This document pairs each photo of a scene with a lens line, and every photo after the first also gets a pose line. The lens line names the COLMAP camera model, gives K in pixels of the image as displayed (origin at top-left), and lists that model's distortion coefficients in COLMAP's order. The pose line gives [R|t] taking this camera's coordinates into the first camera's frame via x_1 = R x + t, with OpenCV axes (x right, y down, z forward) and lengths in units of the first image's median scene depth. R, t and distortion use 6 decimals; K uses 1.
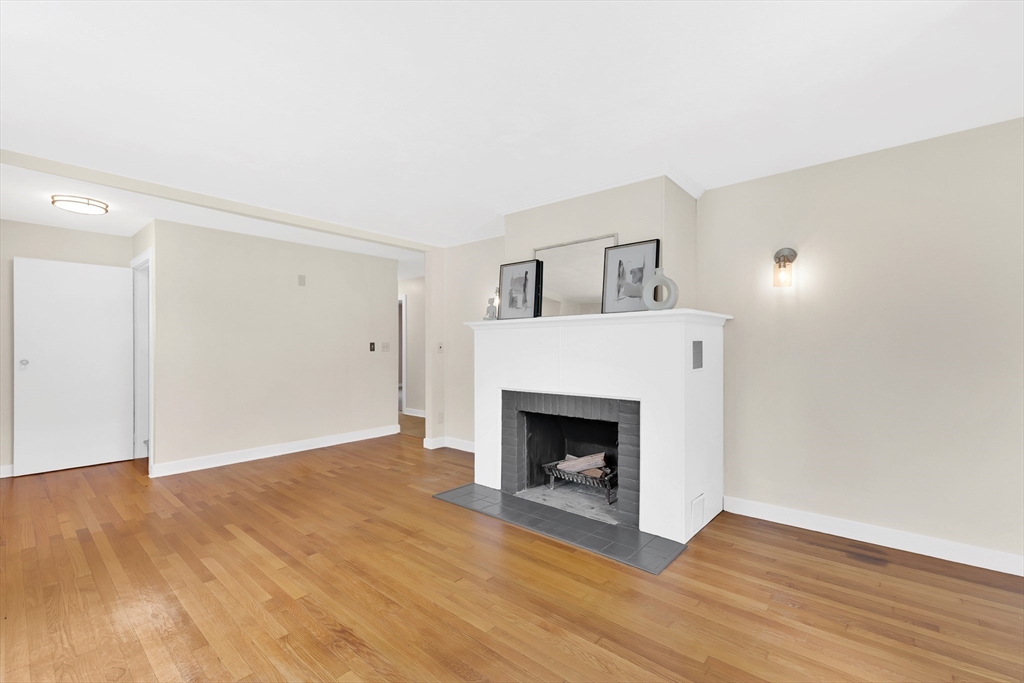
lens RADIAL K [[427.0, 0, 506.9], [0, 427.0, 335.1], [0, 0, 1]] dist [0.013043, -0.000205]
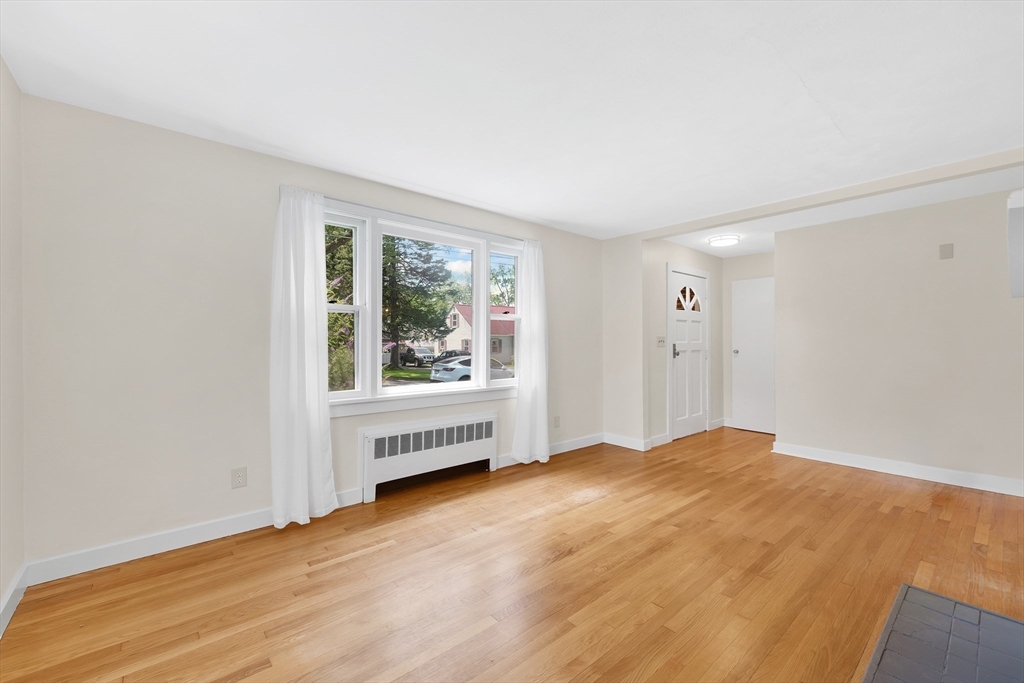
lens RADIAL K [[437.4, 0, 512.0], [0, 437.4, 341.5], [0, 0, 1]] dist [0.013229, -0.000095]
pose [[-0.135799, 0.001203, -0.990736, 0.575707], [0.024707, 0.999692, -0.002173, 0.021442], [0.990428, -0.024773, -0.135787, 0.597499]]
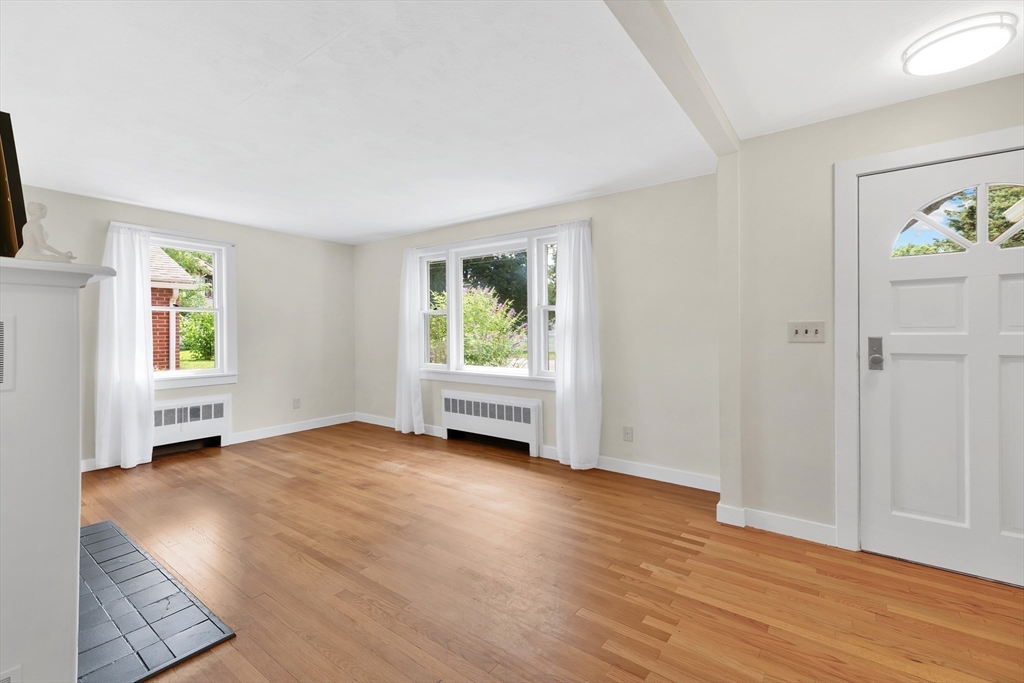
lens RADIAL K [[436.1, 0, 497.6], [0, 436.1, 332.5], [0, 0, 1]] dist [0.009134, 0.000201]
pose [[-0.997814, 0.008717, -0.065502, -0.488399], [0.010120, 0.999726, -0.021129, 0.043452], [0.065300, -0.021745, -0.997629, 1.689389]]
